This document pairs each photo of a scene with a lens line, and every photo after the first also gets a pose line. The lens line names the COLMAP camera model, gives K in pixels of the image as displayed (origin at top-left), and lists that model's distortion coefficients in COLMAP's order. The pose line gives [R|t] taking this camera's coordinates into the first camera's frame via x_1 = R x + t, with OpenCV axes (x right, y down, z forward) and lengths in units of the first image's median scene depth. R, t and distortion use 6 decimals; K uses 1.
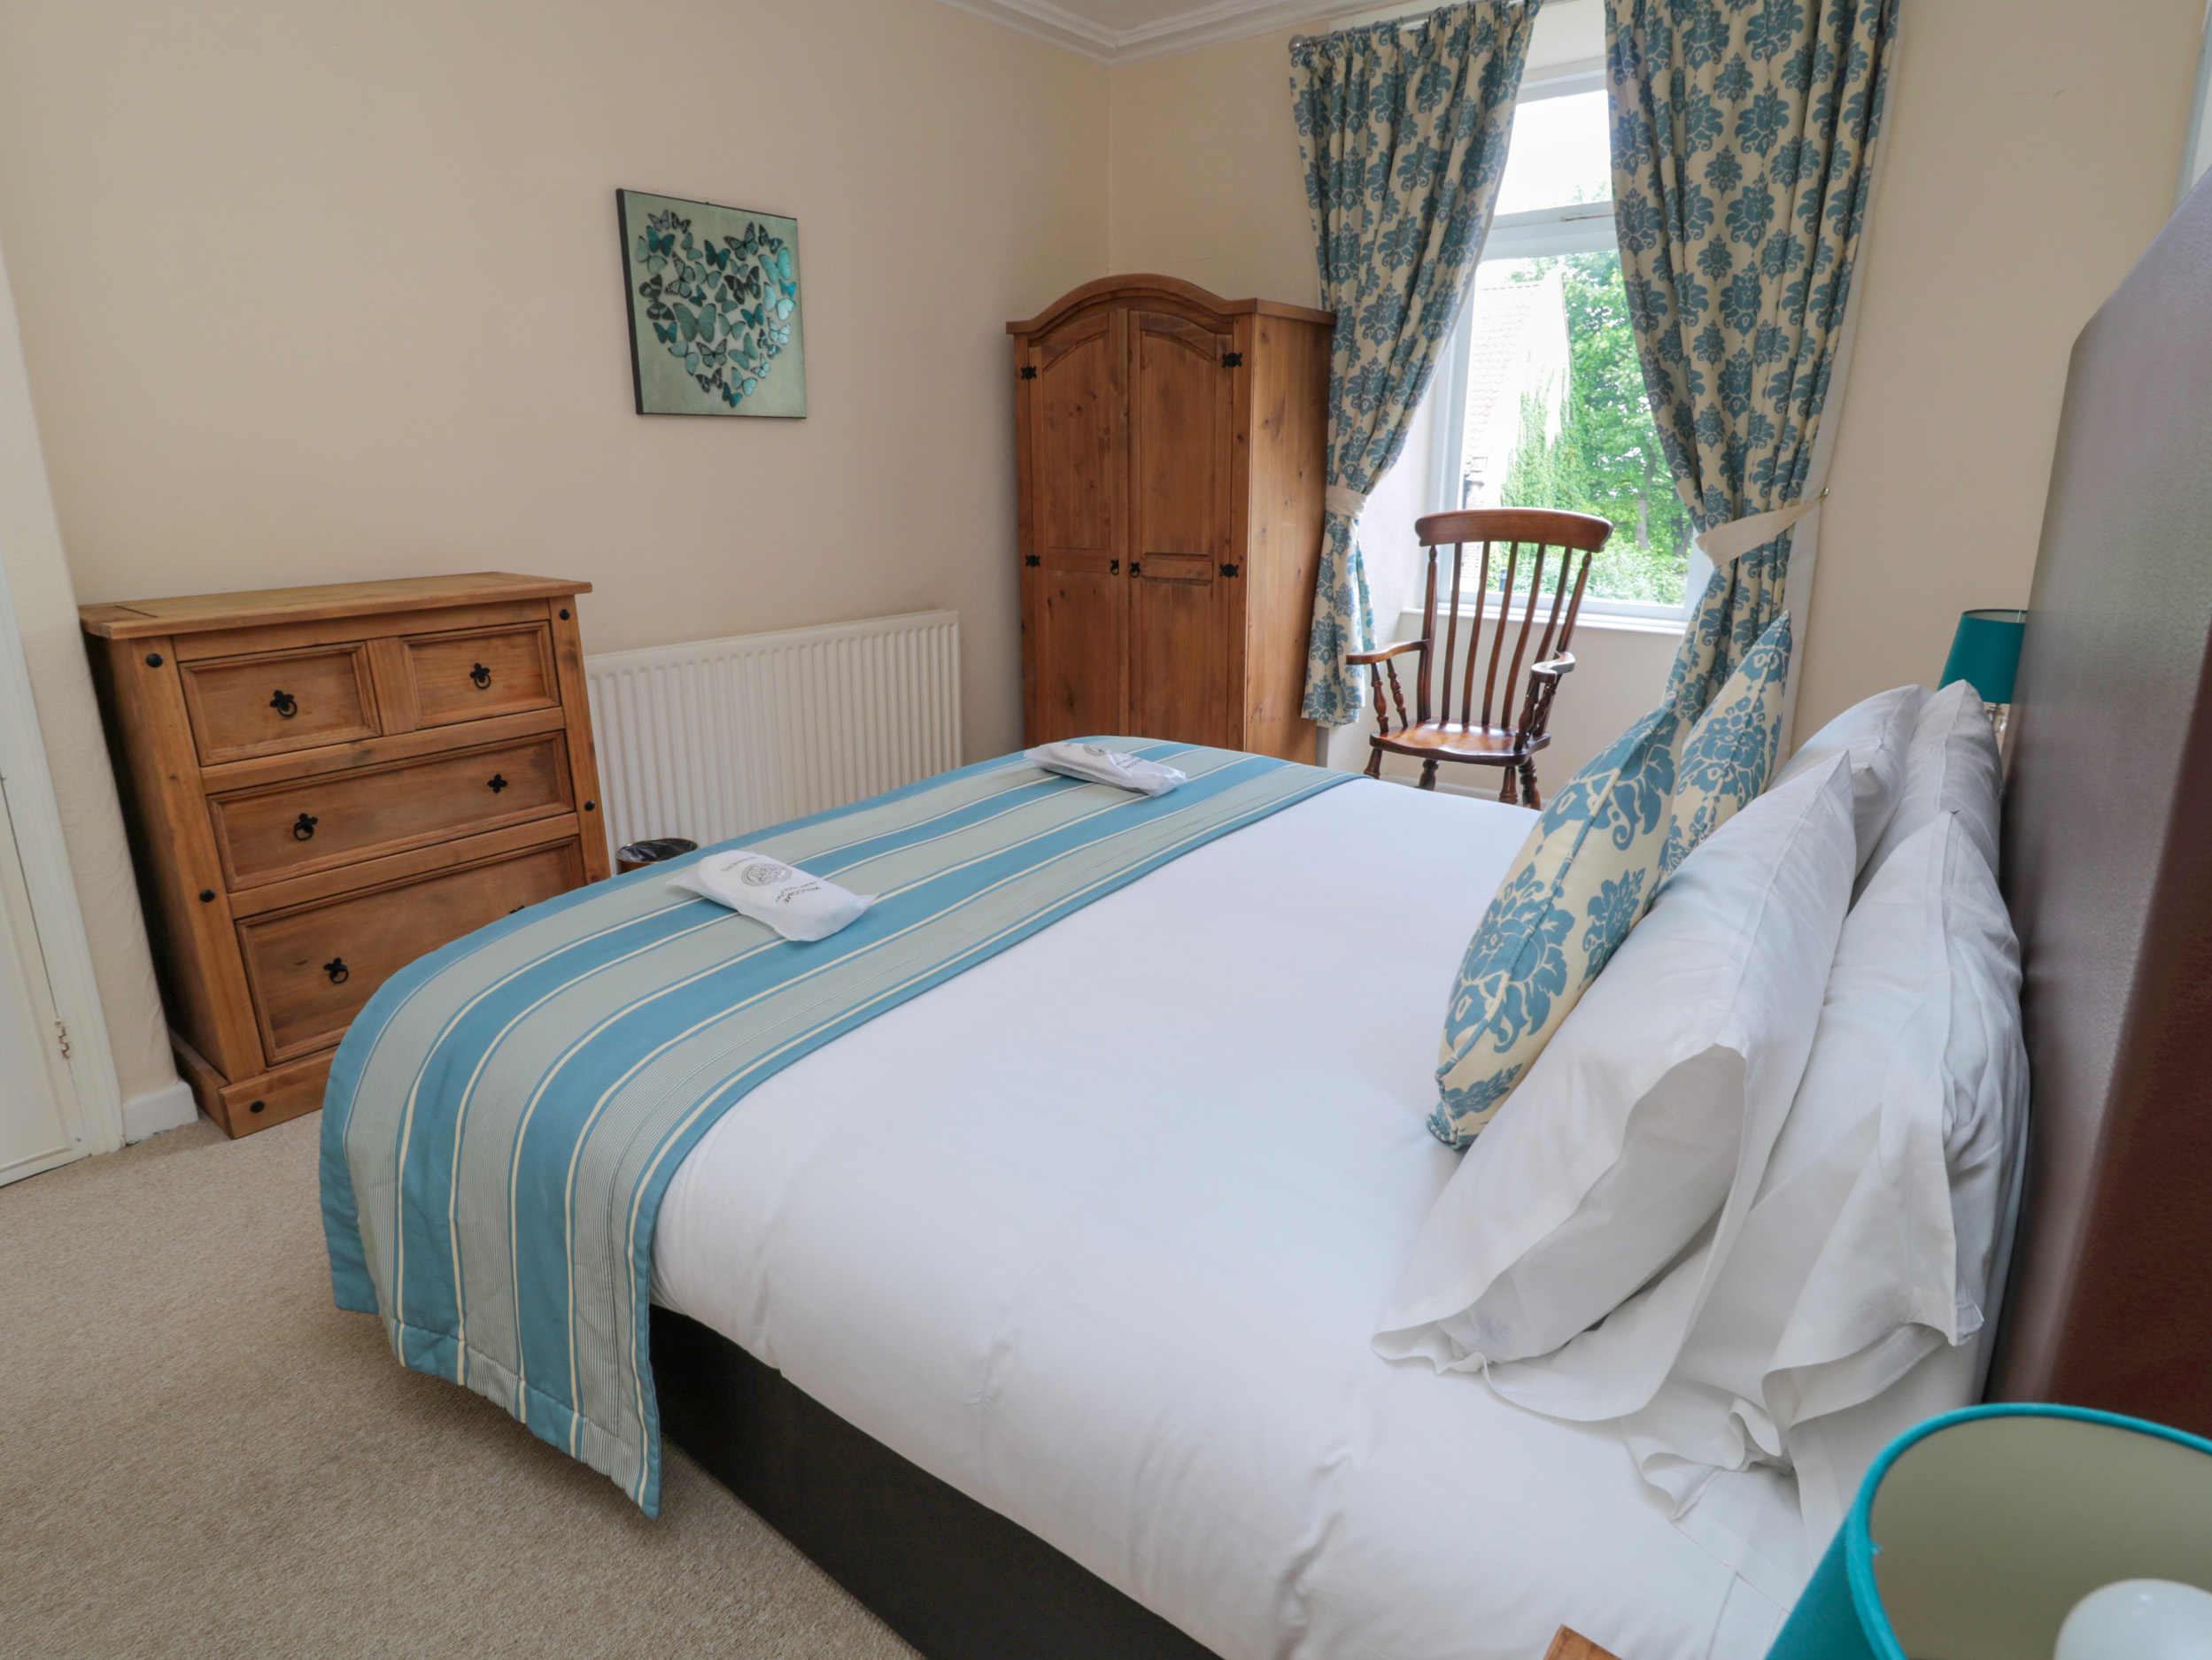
lens RADIAL K [[1219.7, 0, 1106.0], [0, 1219.7, 830.0], [0, 0, 1]] dist [-0.005245, -0.002734]
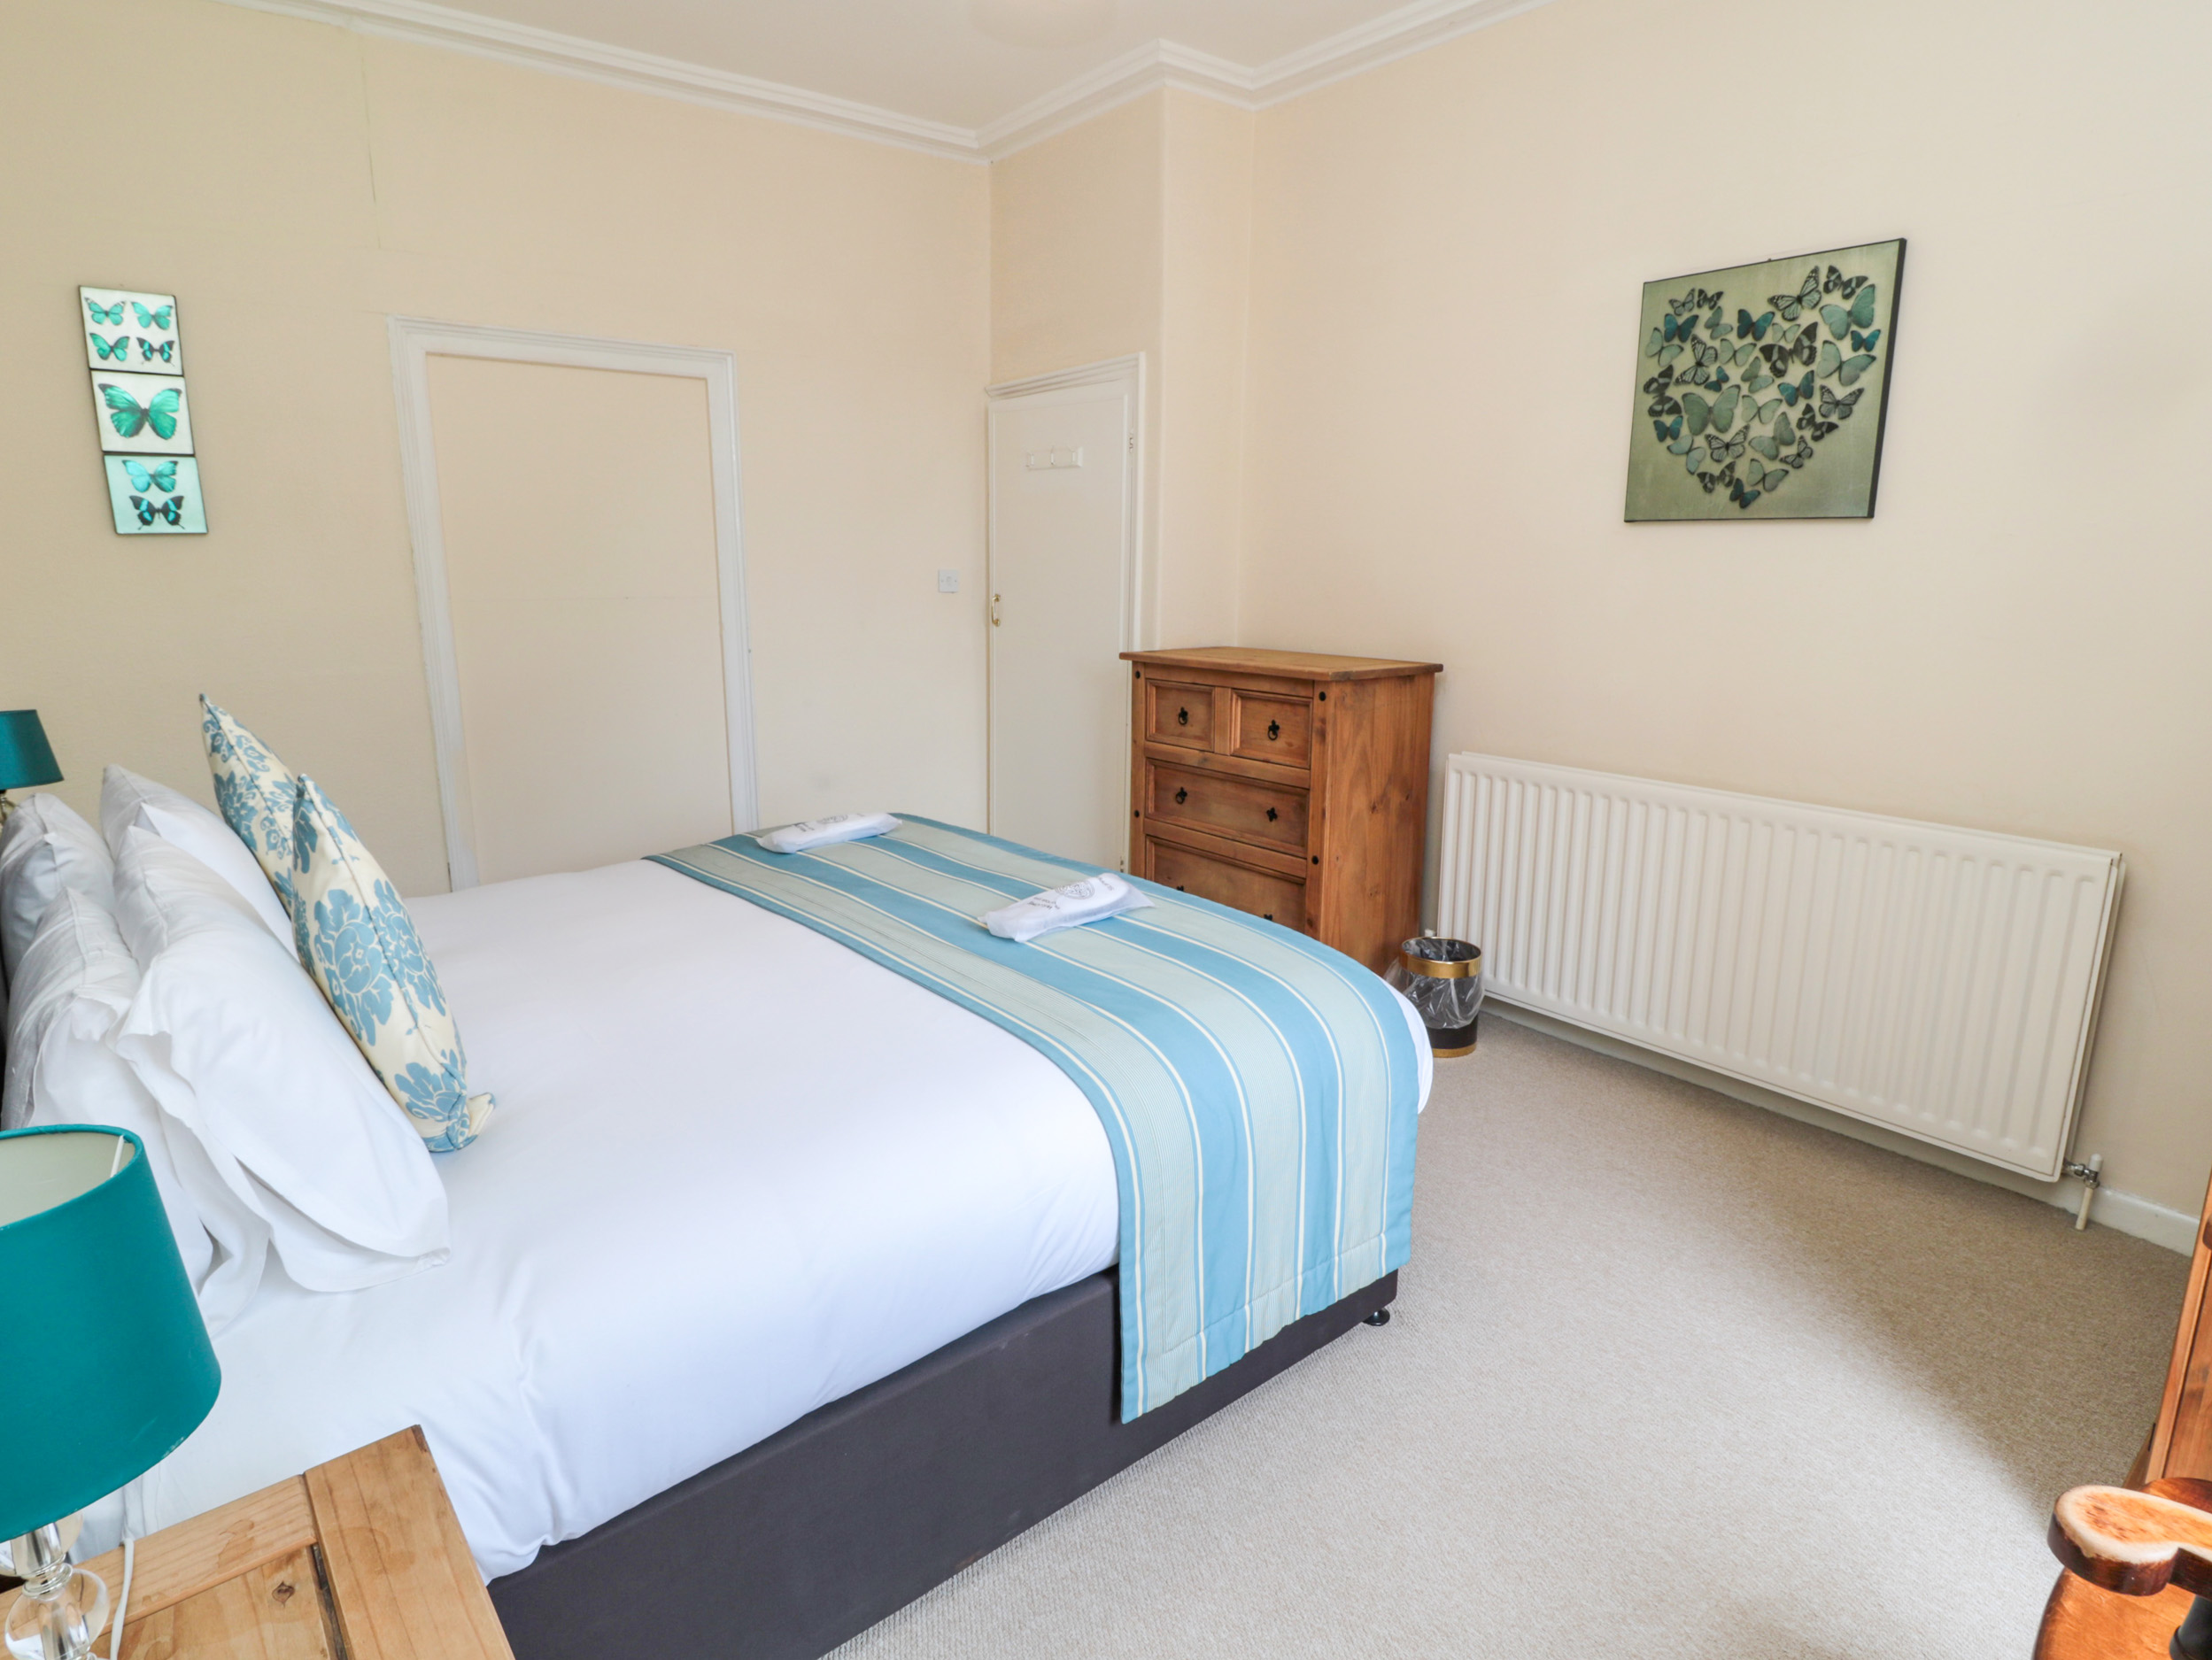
lens RADIAL K [[1219.7, 0, 1106.0], [0, 1219.7, 830.0], [0, 0, 1]] dist [-0.005245, -0.002734]
pose [[-0.230477, 0.220666, -0.947727, 0.619806], [-0.286978, 0.915215, 0.282886, -0.274206], [0.929798, 0.337176, -0.147610, 0.843437]]
